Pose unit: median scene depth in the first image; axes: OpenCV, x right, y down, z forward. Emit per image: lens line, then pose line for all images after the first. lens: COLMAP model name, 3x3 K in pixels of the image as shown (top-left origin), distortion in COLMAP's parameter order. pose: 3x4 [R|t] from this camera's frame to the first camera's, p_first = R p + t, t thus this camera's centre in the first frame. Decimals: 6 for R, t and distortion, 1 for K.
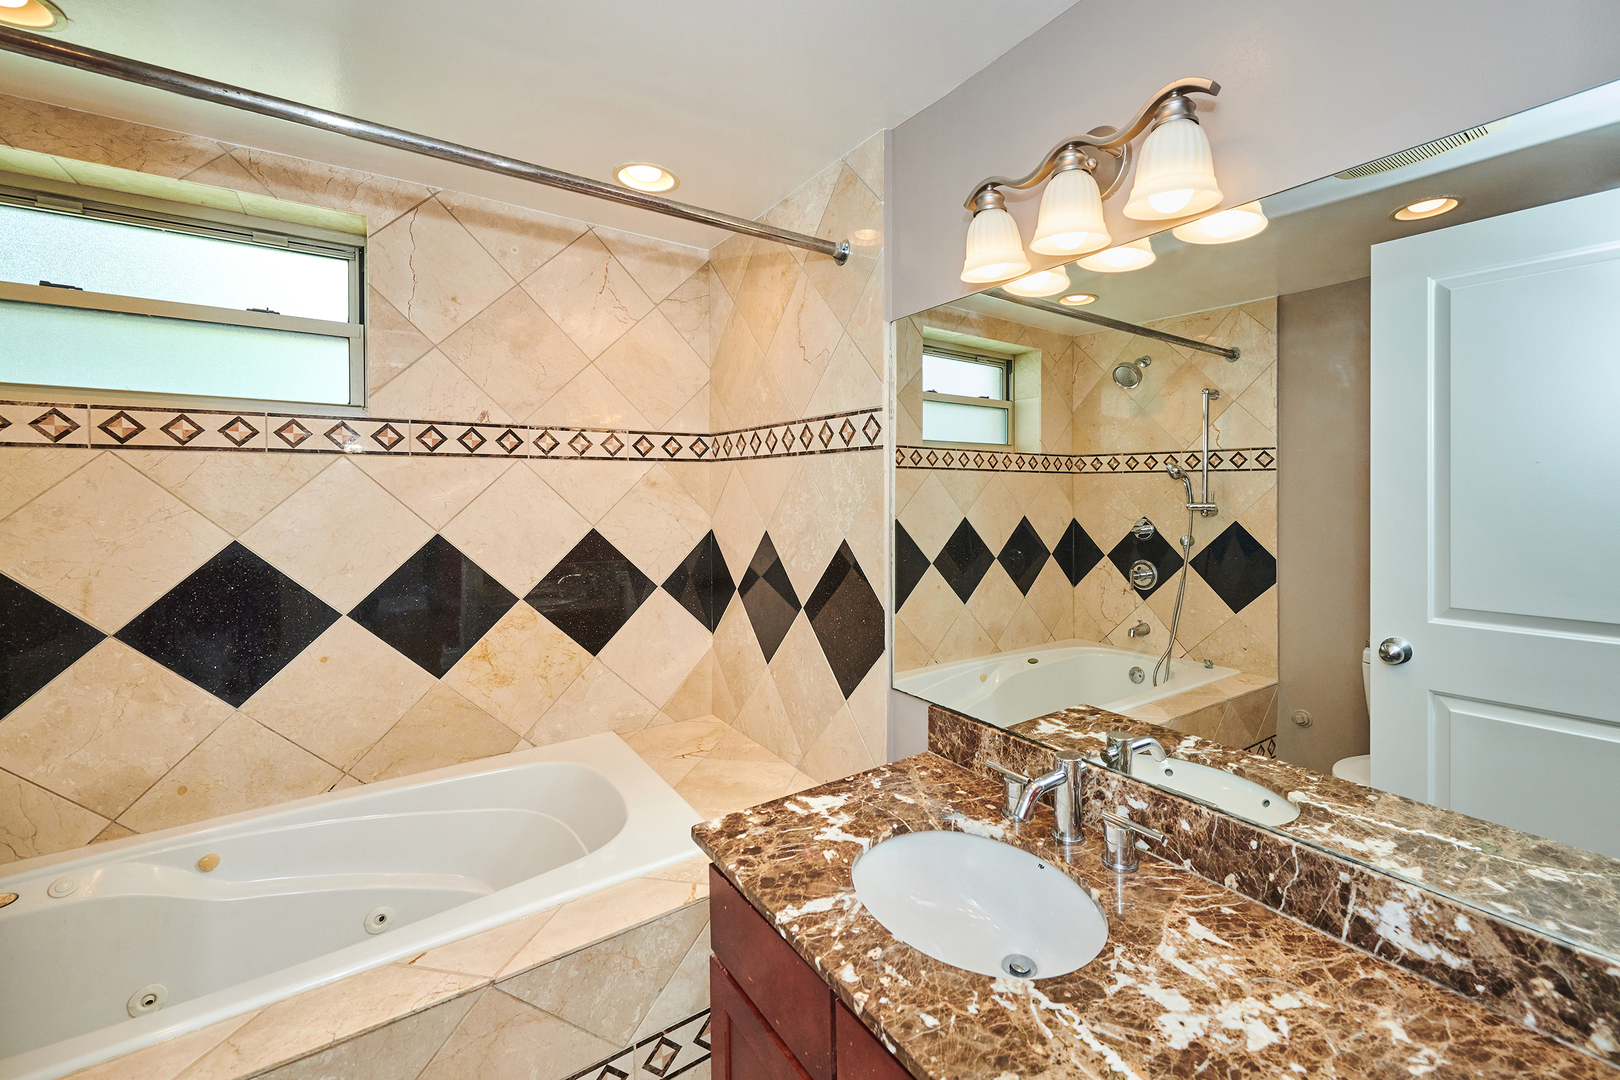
lens RADIAL K [[660.1, 0, 897.6], [0, 660.1, 497.4], [0, 0, 1]] dist [-0.001337, -0.000237]
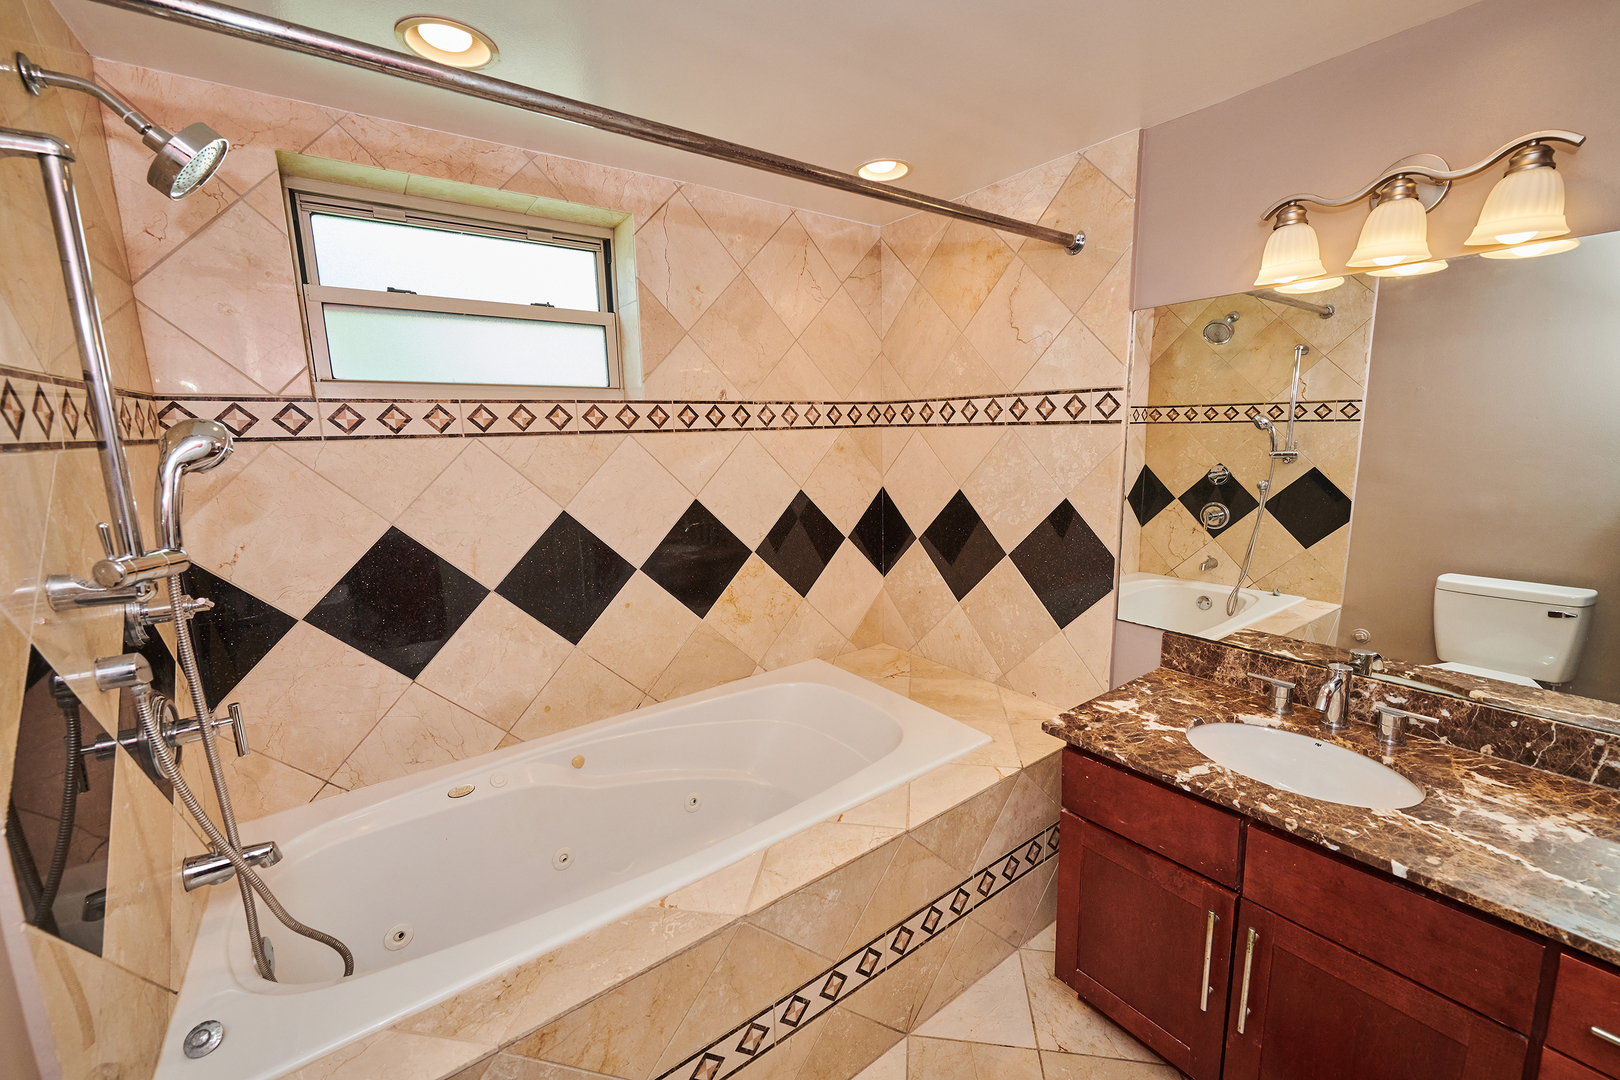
lens RADIAL K [[660.1, 0, 807.8], [0, 660.1, 535.0], [0, 0, 1]] dist [-0.001337, -0.000237]
pose [[0.999818, -0.019053, -0.000056, -0.528742], [0.018820, 0.987130, 0.158810, -0.067183], [-0.002971, -0.158782, 0.987309, -0.174934]]
